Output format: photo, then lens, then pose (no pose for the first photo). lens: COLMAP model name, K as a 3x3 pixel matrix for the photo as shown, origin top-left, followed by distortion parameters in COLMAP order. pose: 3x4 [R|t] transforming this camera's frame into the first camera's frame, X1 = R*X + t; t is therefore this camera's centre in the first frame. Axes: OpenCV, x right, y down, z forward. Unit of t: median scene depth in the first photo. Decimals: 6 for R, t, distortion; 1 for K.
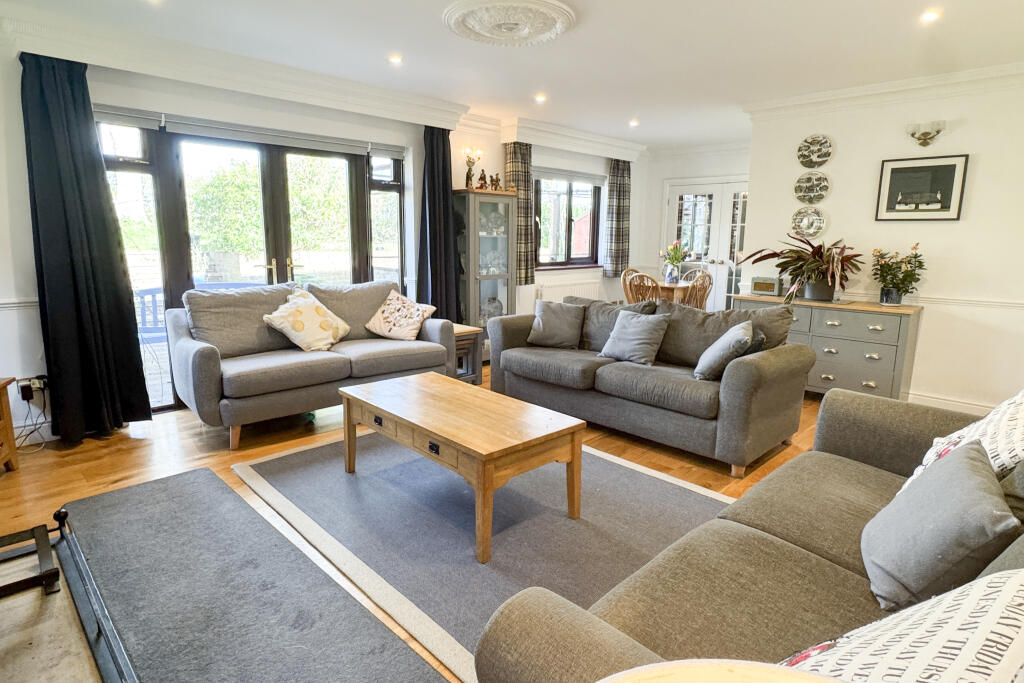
lens RADIAL K [[559.3, 0, 516.4], [0, 559.3, 340.9], [0, 0, 1]] dist [-0.005001, -0.001094]
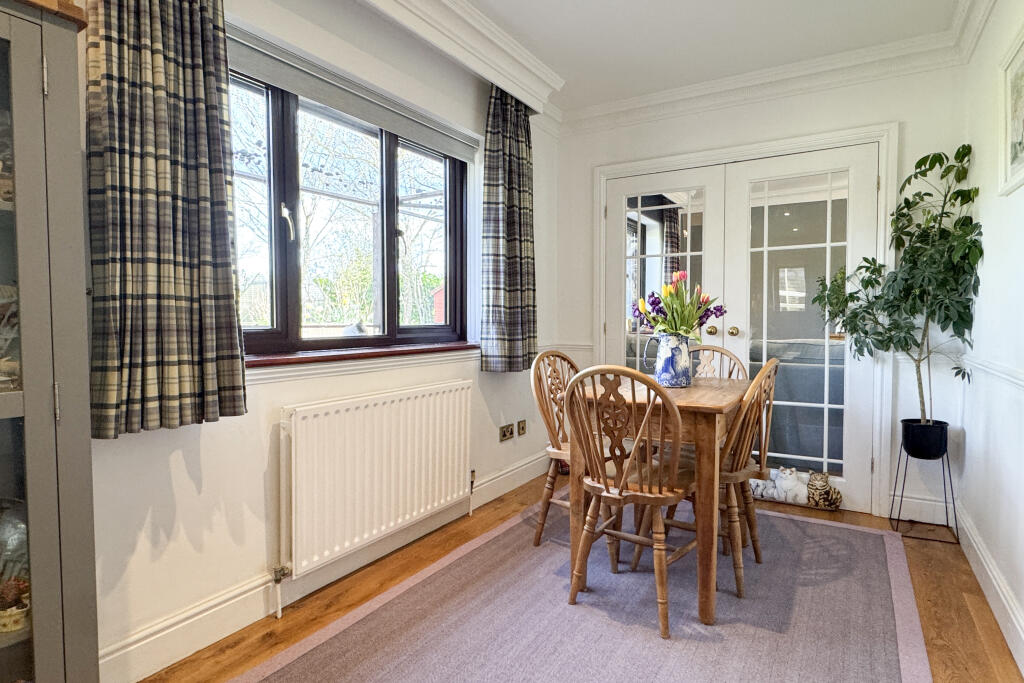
lens RADIAL K [[559.3, 0, 516.4], [0, 559.3, 340.4], [0, 0, 1]] dist [-0.005001, -0.001094]
pose [[0.971809, -0.021504, 0.234786, 0.085582], [0.056136, 0.988297, -0.141839, -0.078704], [-0.228988, 0.151020, 0.961643, 0.603897]]
